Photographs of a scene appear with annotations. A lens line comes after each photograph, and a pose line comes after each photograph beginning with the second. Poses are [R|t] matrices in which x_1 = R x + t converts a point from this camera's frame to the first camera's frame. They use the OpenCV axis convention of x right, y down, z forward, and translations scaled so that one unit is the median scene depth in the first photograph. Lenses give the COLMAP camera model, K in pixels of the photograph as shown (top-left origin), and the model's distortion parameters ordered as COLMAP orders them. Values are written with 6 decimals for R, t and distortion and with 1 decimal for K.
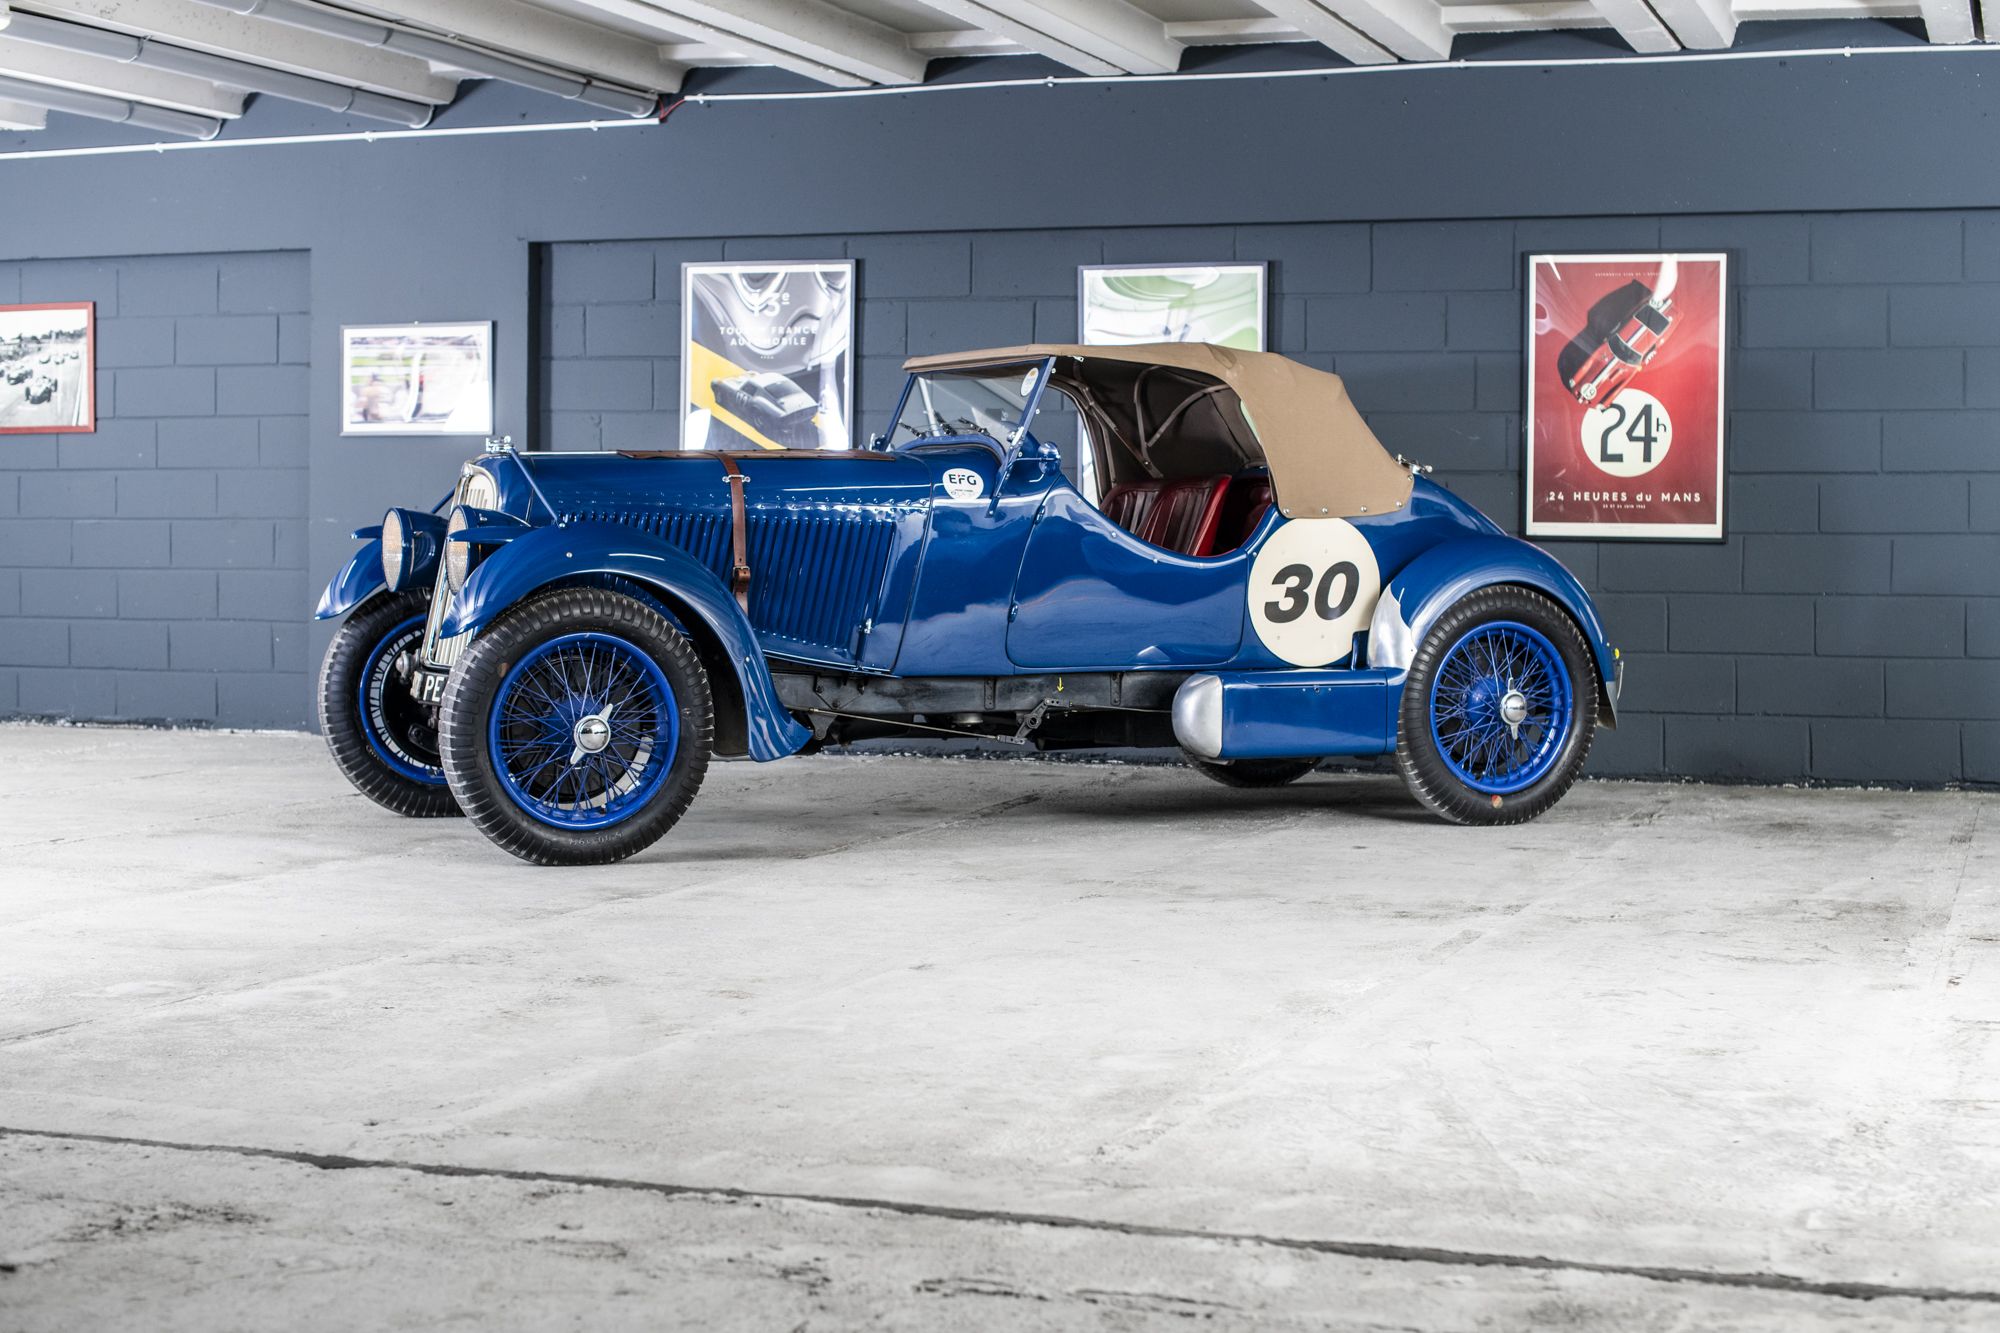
lens RADIAL K [[3035.6, 0, 1000.0], [0, 3035.6, 666.5], [0, 0, 1]] dist [-0.138460, 0.113377]
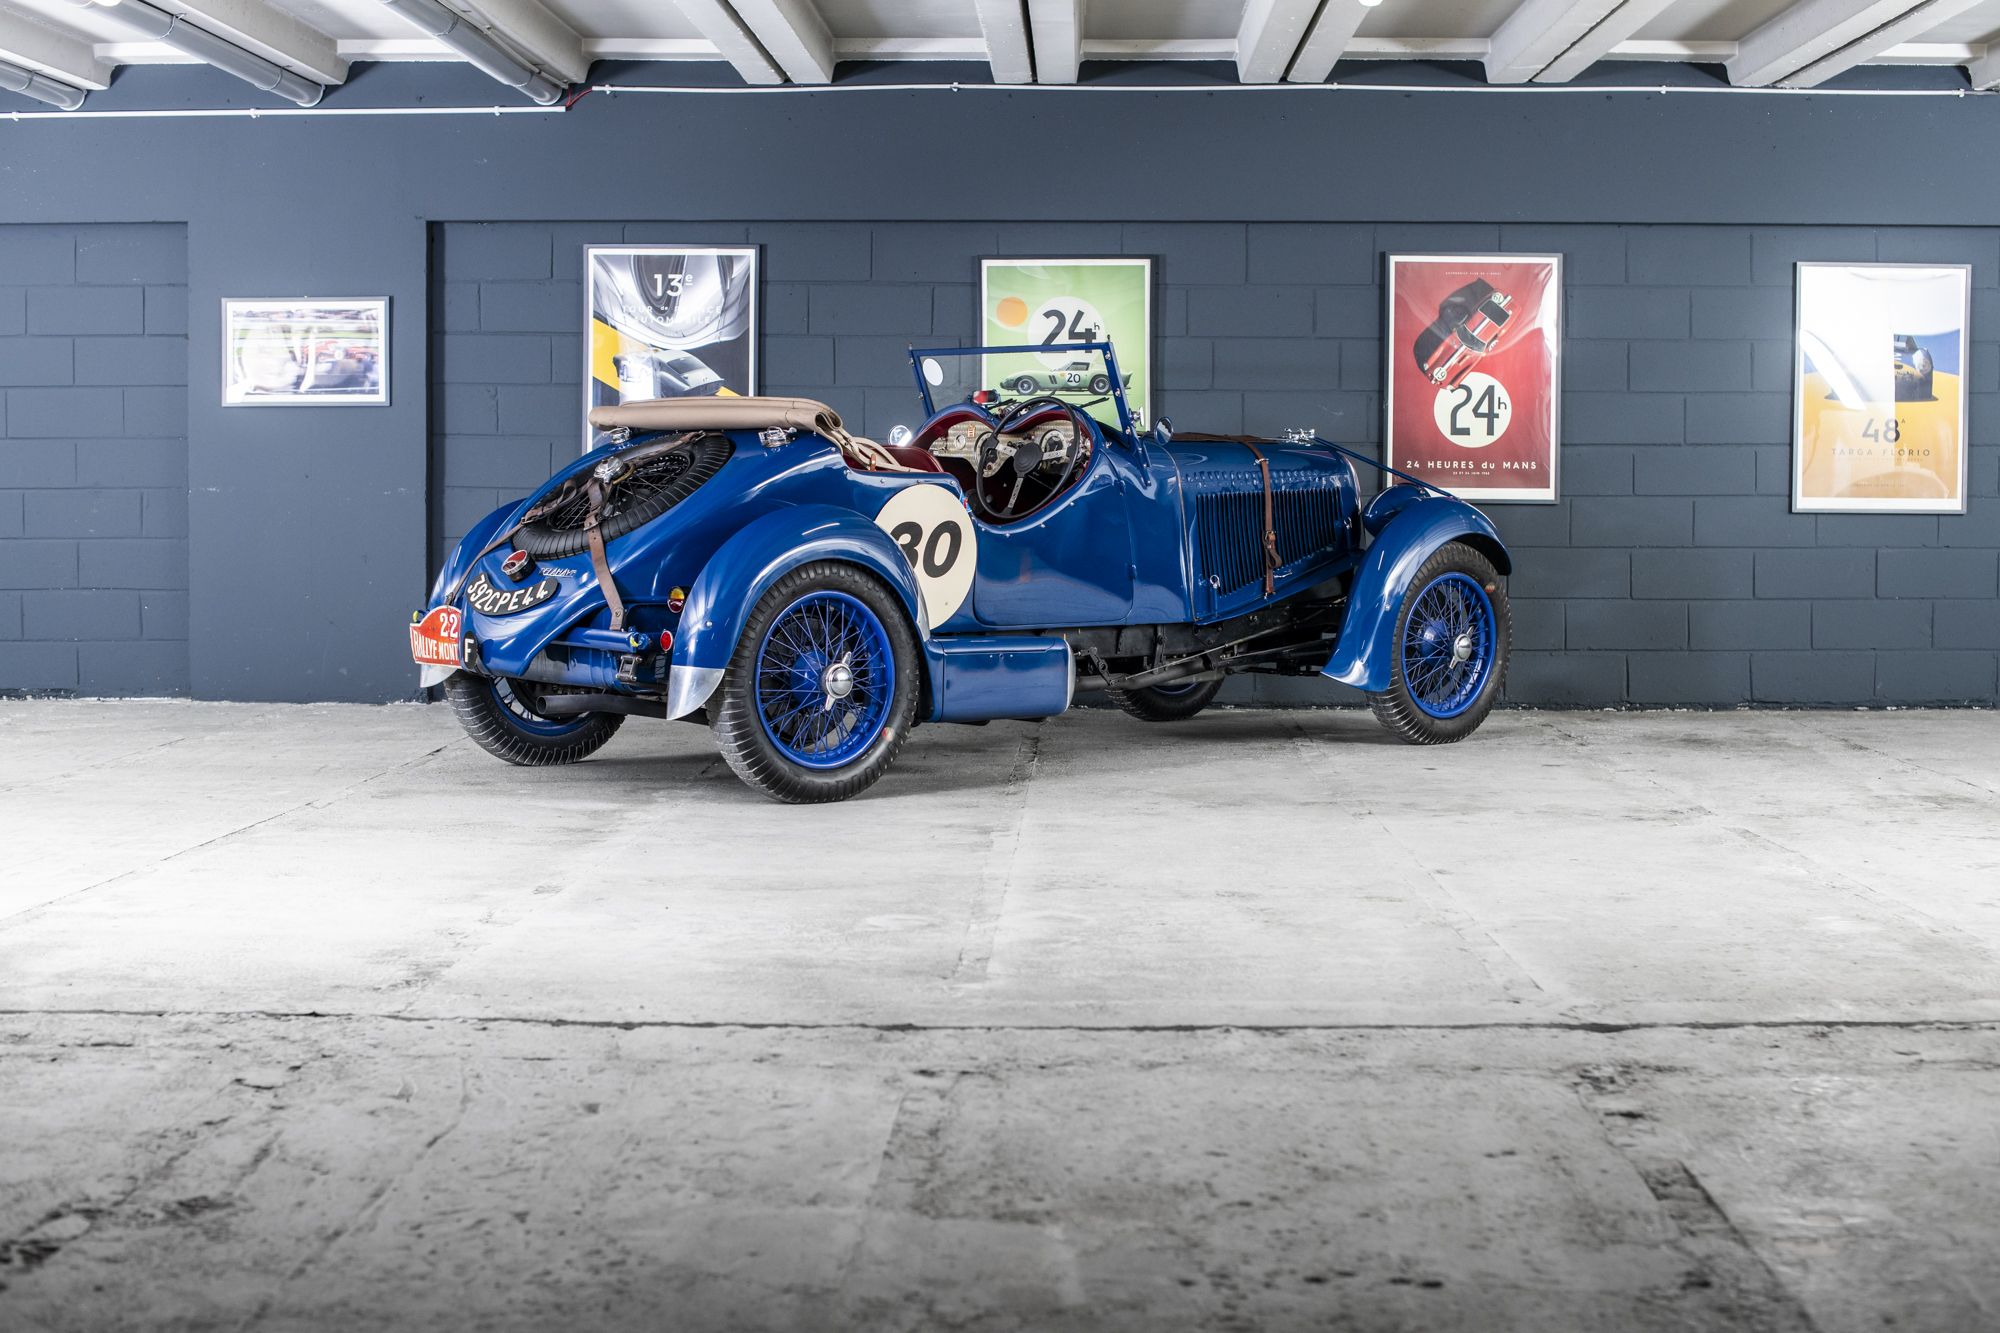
lens RADIAL K [[2930.6, 0, 1011.6], [0, 2930.6, 675.7], [0, 0, 1]] dist [-0.132744, 0.071447]
pose [[0.952361, -0.023460, 0.304068, -0.308330], [0.017321, 0.999588, 0.022870, -0.003880], [-0.304479, -0.016514, 0.952376, -0.019266]]
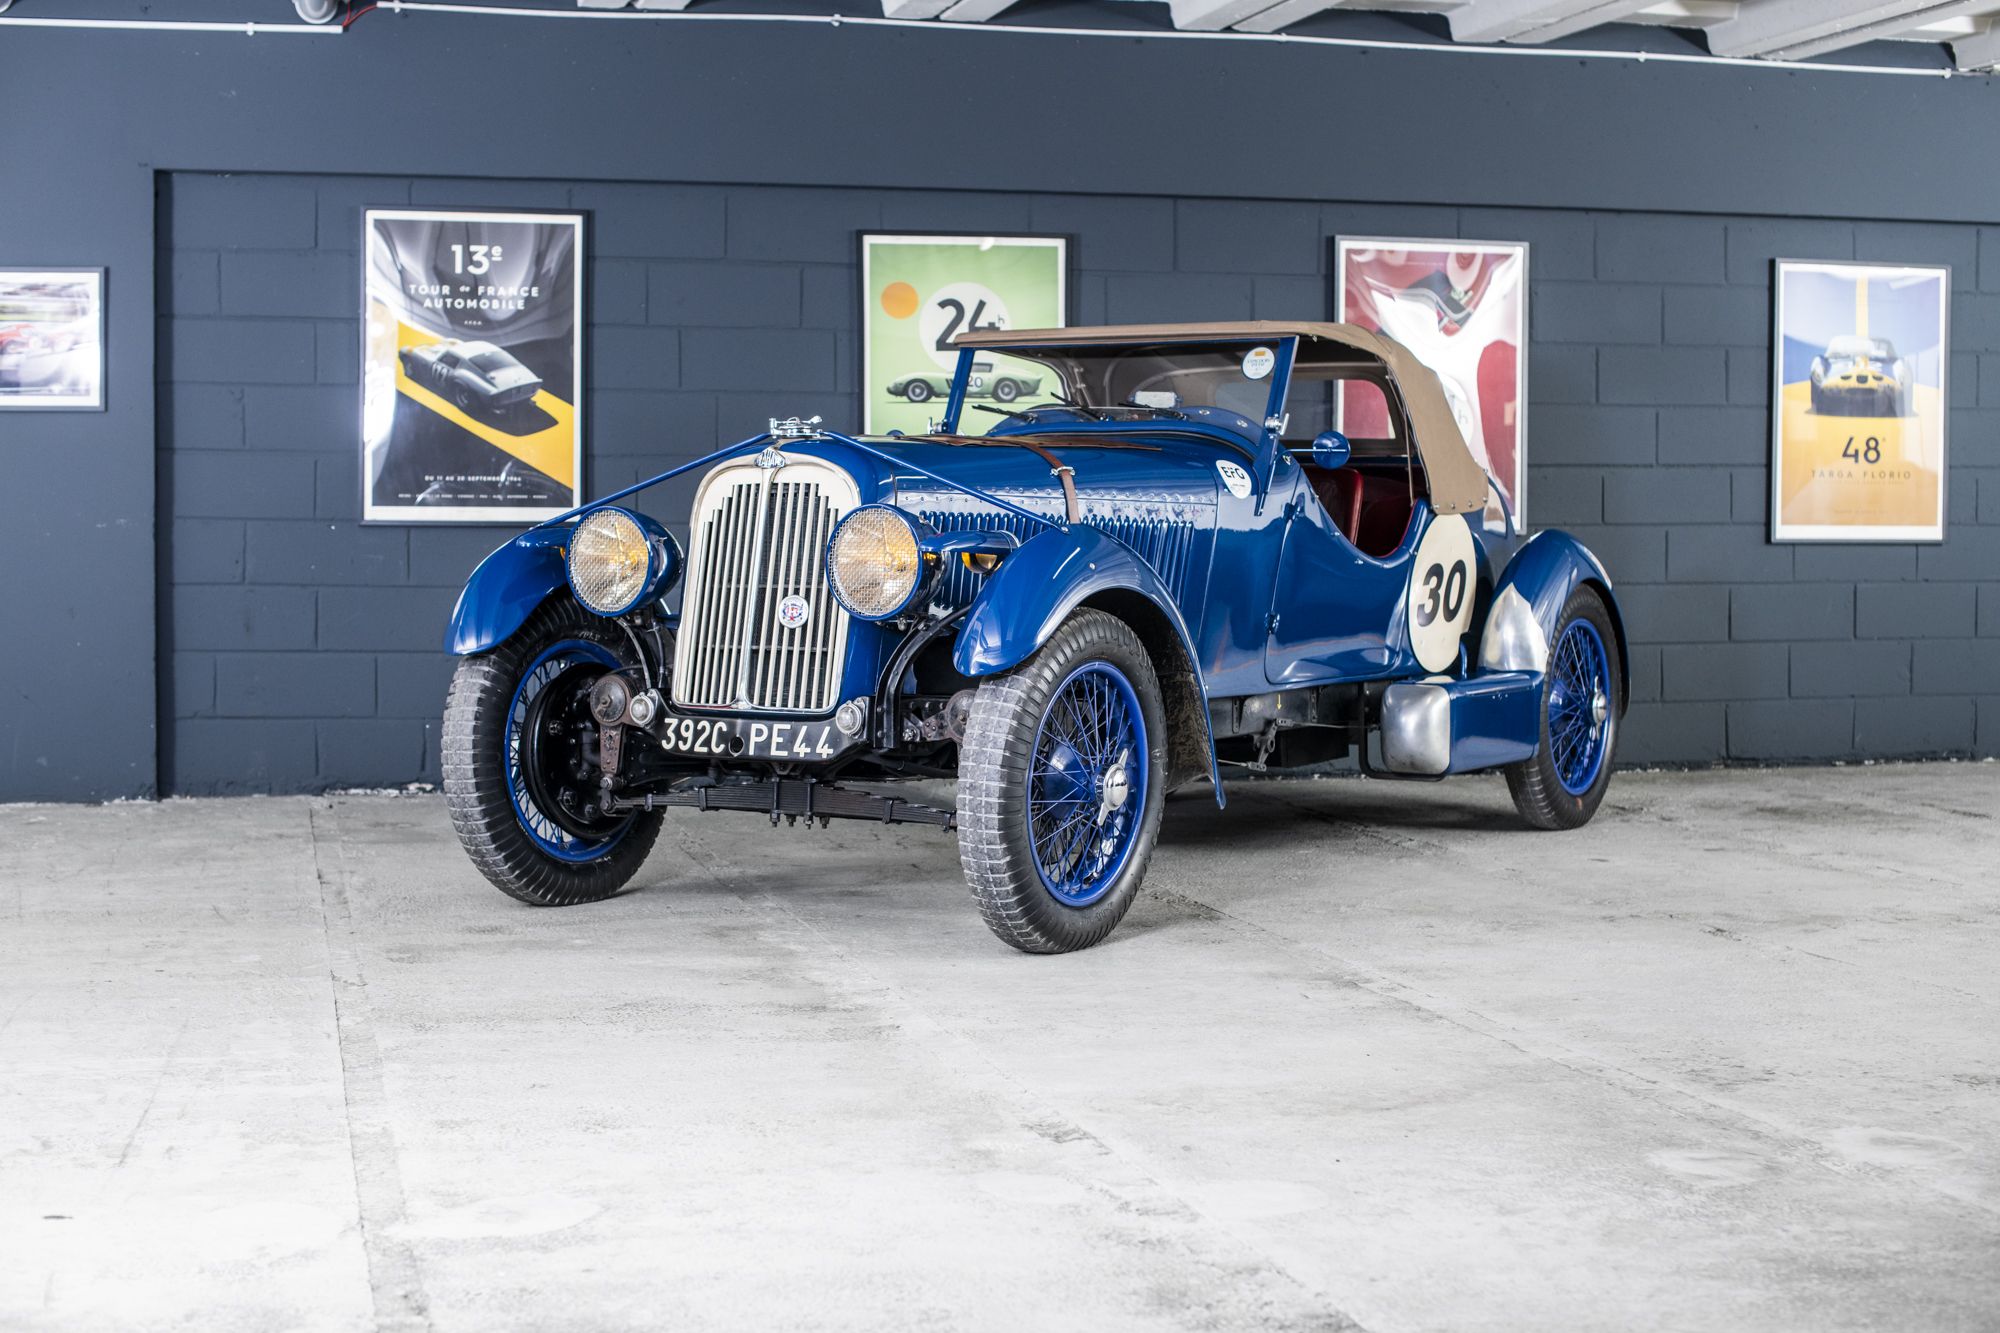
lens RADIAL K [[2959.9, 0, 997.3], [0, 2959.9, 680.5], [0, 0, 1]] dist [-0.134394, 0.076943]
pose [[0.839662, -0.035640, 0.541939, -0.442496], [0.029244, 0.999364, 0.020411, -0.017472], [-0.542321, -0.001290, 0.840170, 0.265627]]
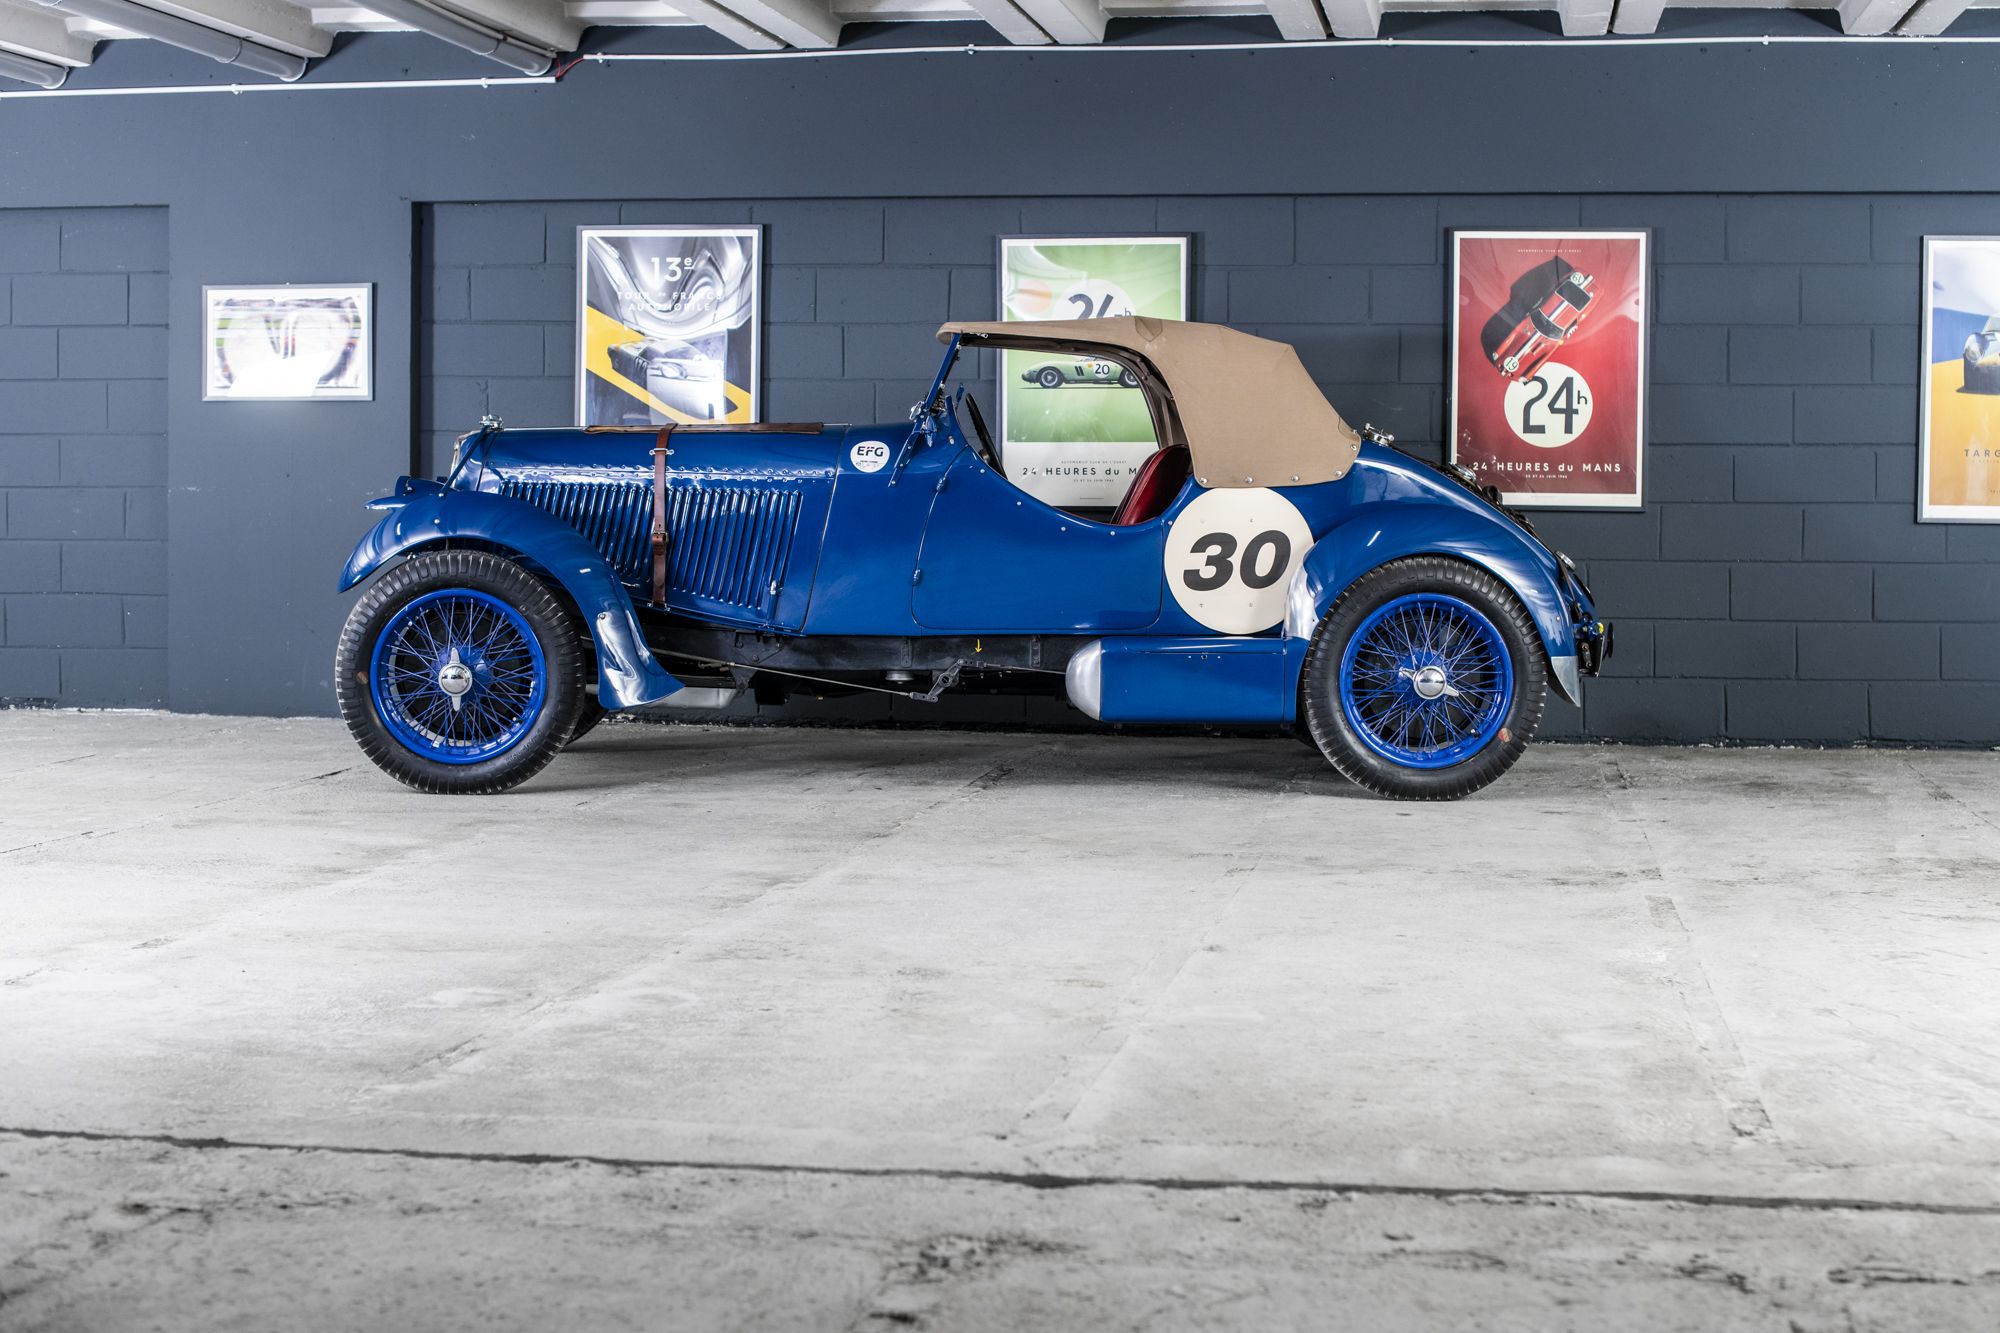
lens RADIAL K [[2980.9, 0, 1032.7], [0, 2980.9, 648.4], [0, 0, 1]] dist [-0.134519, 0.088405]
pose [[0.983956, -0.008813, 0.178196, -0.147703], [0.007542, 0.999941, 0.007808, -0.003632], [-0.178255, -0.006339, 0.983964, 0.034783]]
